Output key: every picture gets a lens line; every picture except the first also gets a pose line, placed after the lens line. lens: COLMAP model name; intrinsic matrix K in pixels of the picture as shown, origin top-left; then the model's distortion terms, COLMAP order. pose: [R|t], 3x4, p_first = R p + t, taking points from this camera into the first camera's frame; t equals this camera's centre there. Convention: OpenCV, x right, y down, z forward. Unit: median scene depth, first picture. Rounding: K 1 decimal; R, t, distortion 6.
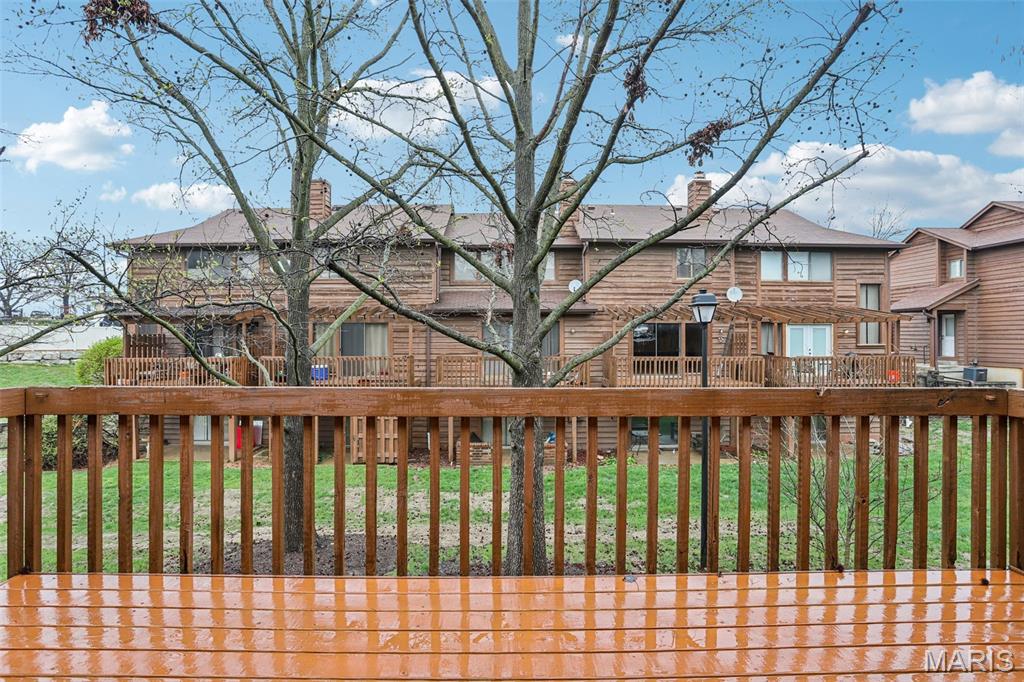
lens RADIAL K [[537.7, 0, 505.3], [0, 537.7, 341.1], [0, 0, 1]] dist [-0.082859, 0.042295]
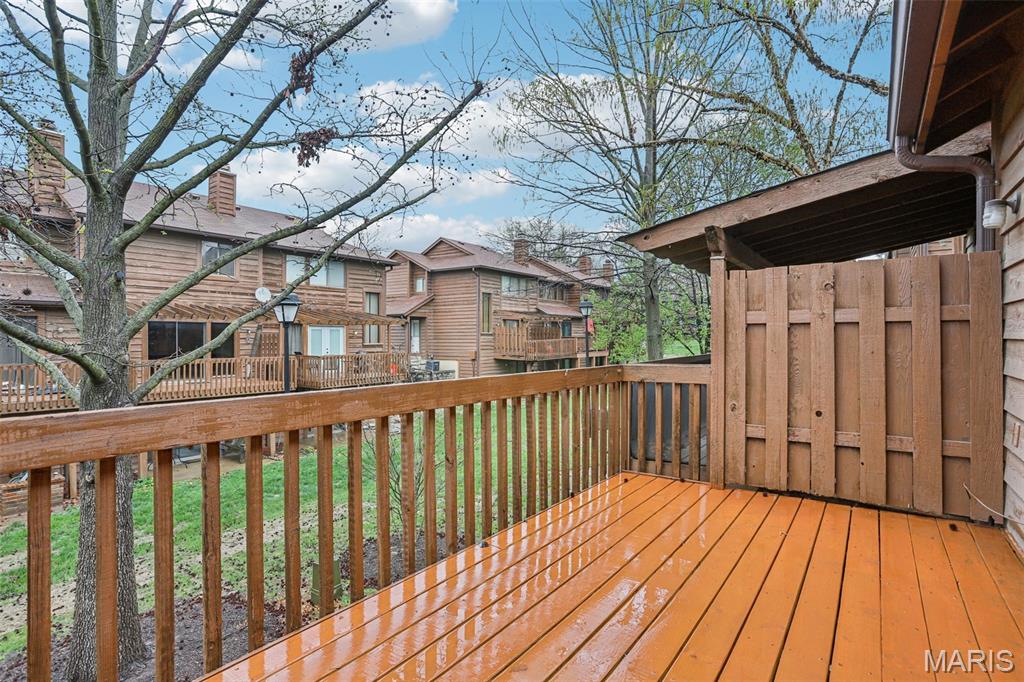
lens RADIAL K [[537.7, 0, 505.3], [0, 537.7, 341.1], [0, 0, 1]] dist [-0.082859, 0.042295]
pose [[0.583394, -0.004654, 0.812176, -0.108975], [0.007323, 0.999973, 0.000470, 0.001981], [-0.812156, 0.005673, 0.583413, 0.048458]]
